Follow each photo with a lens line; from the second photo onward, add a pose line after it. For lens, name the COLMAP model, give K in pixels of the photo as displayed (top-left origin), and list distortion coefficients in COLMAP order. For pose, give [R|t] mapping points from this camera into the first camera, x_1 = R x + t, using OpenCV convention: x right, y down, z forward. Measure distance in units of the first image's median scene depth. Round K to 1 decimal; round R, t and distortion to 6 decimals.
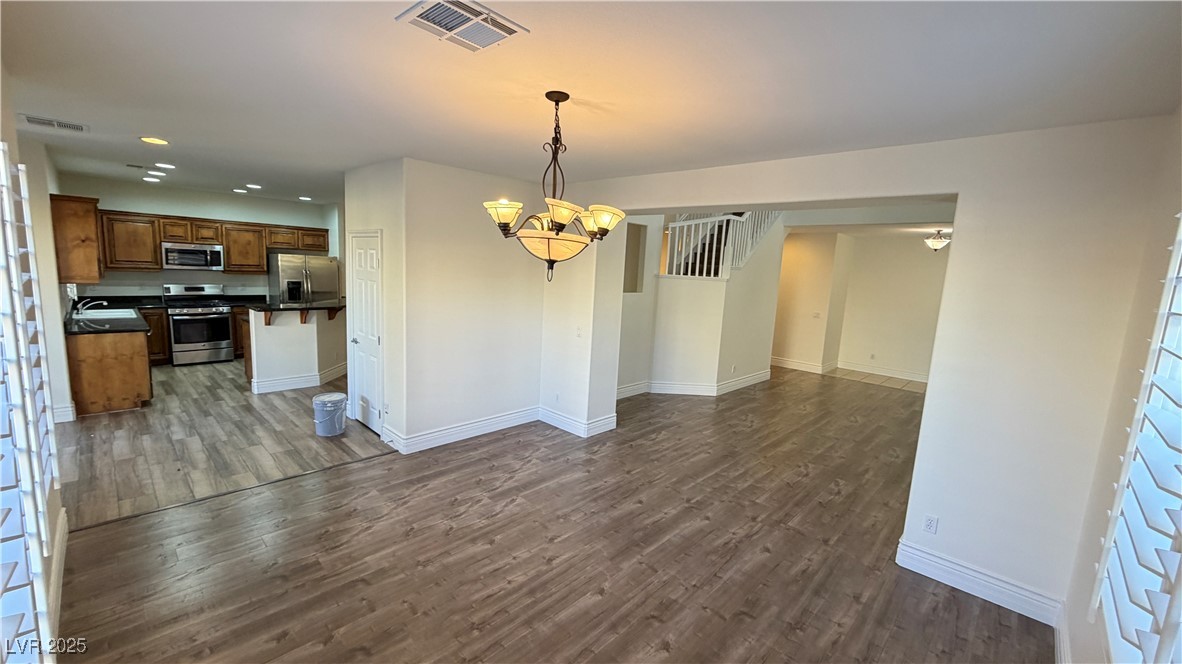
lens RADIAL K [[470.7, 0, 586.9], [0, 470.7, 331.5], [0, 0, 1]] dist [-0.000386, -0.000052]
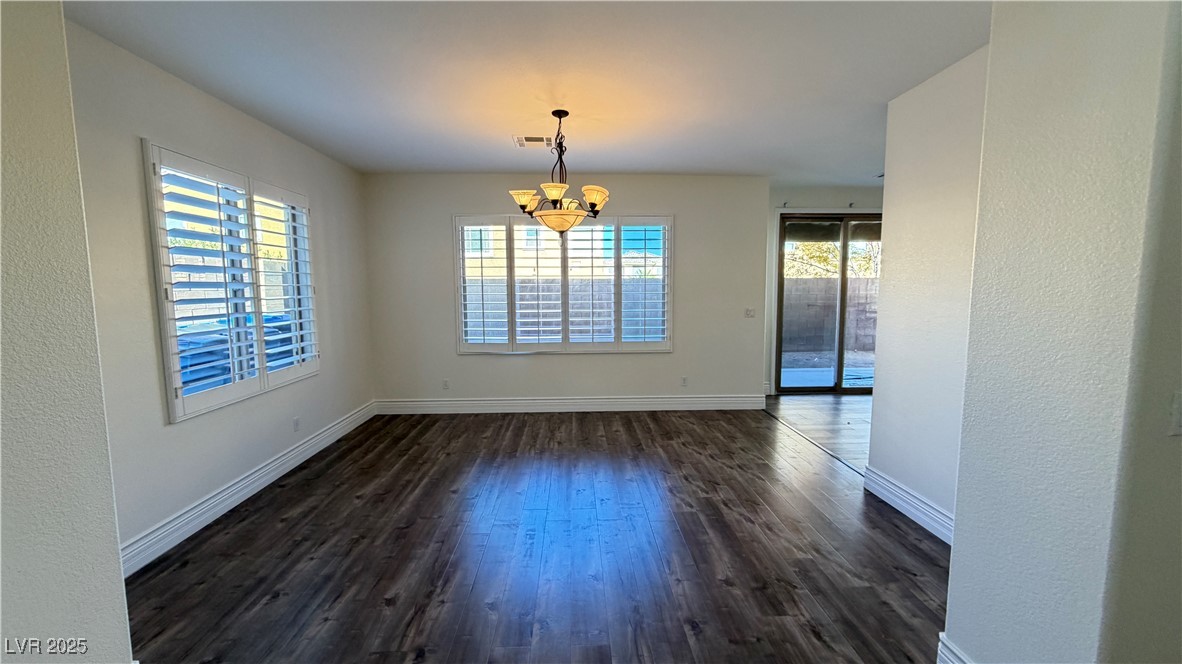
lens RADIAL K [[470.7, 0, 589.3], [0, 470.7, 332.0], [0, 0, 1]] dist [-0.000386, -0.000052]
pose [[-0.694351, 0.019322, -0.719377, 0.358691], [-0.132555, 0.979101, 0.154242, -0.035857], [0.707323, 0.202455, -0.677278, 0.855253]]
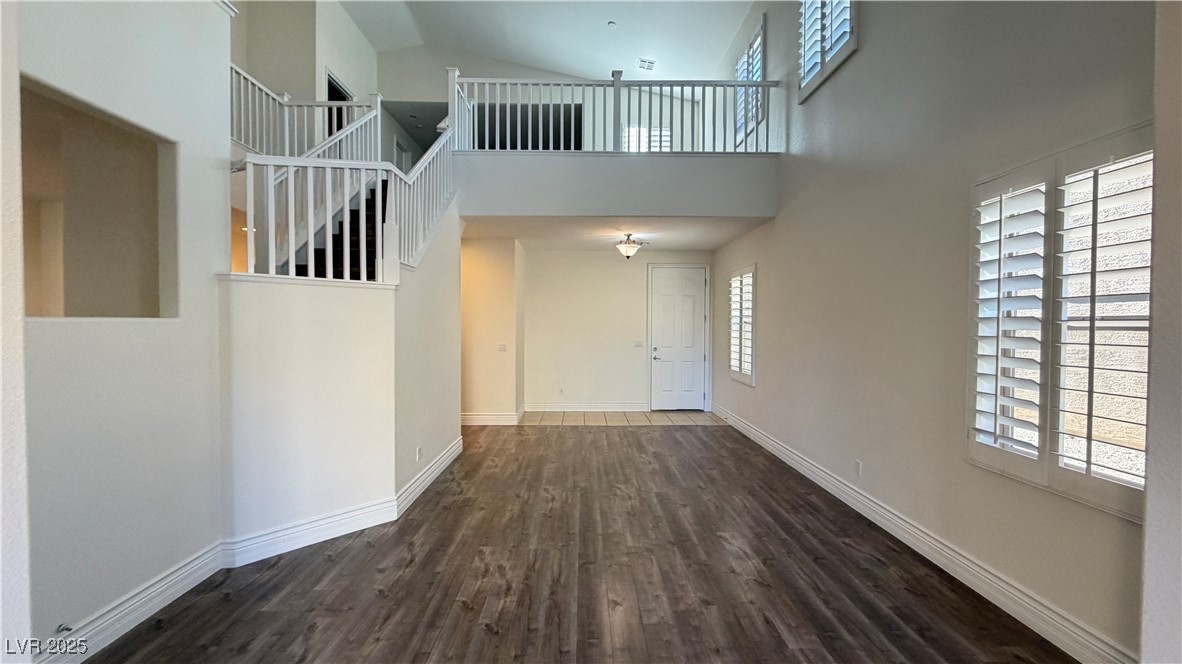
lens RADIAL K [[470.7, 0, 587.8], [0, 470.7, 334.0], [0, 0, 1]] dist [-0.000386, -0.000052]
pose [[0.710302, -0.066070, 0.700789, 0.096688], [0.131604, 0.990495, -0.040006, -0.012170], [-0.691485, 0.120643, 0.712246, 0.573603]]
